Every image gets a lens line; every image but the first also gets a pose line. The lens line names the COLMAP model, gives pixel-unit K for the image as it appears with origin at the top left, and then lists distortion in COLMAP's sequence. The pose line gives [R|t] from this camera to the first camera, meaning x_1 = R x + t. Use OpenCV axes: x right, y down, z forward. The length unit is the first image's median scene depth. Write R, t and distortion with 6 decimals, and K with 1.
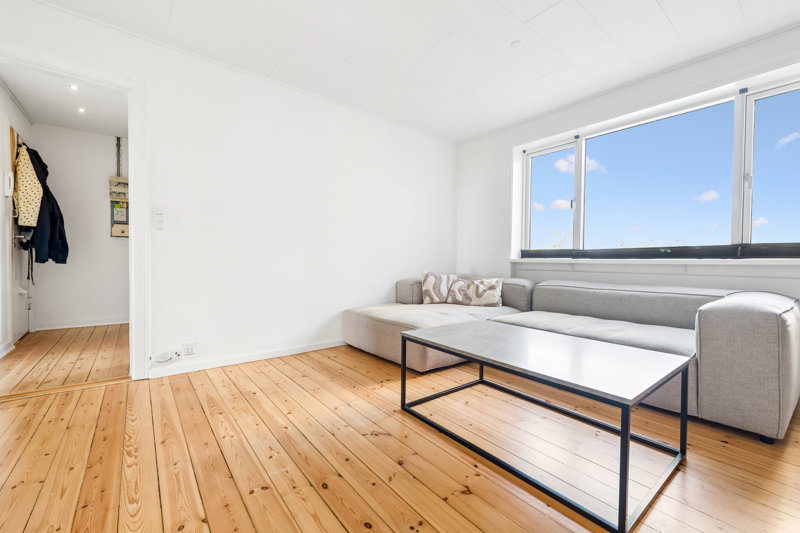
lens RADIAL K [[337.3, 0, 411.9], [0, 337.3, 263.1], [0, 0, 1]] dist [0.016320, -0.002993]
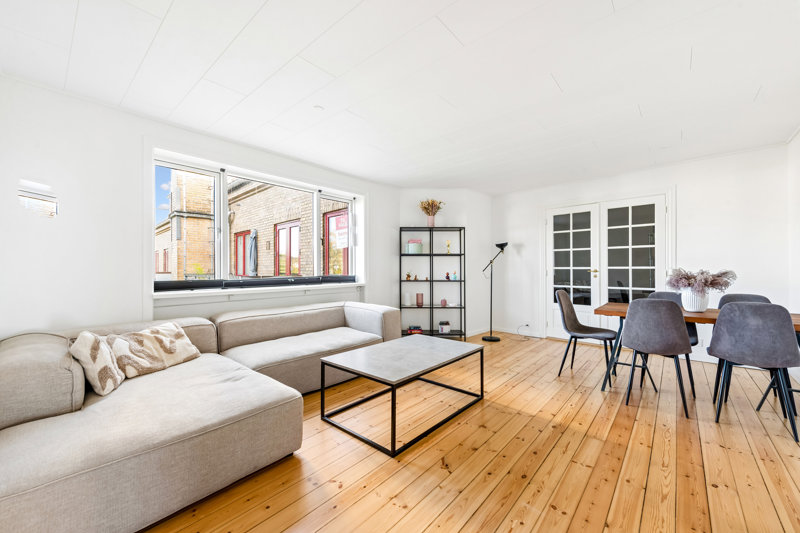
lens RADIAL K [[314.2, 0, 397.5], [0, 314.2, 266.0], [0, 0, 1]] dist [0.007083, -0.001168]
pose [[-0.163138, -0.001424, 0.986602, -0.604687], [0.008541, 0.999959, 0.002856, -0.090588], [-0.986566, 0.008893, -0.163120, 0.716536]]
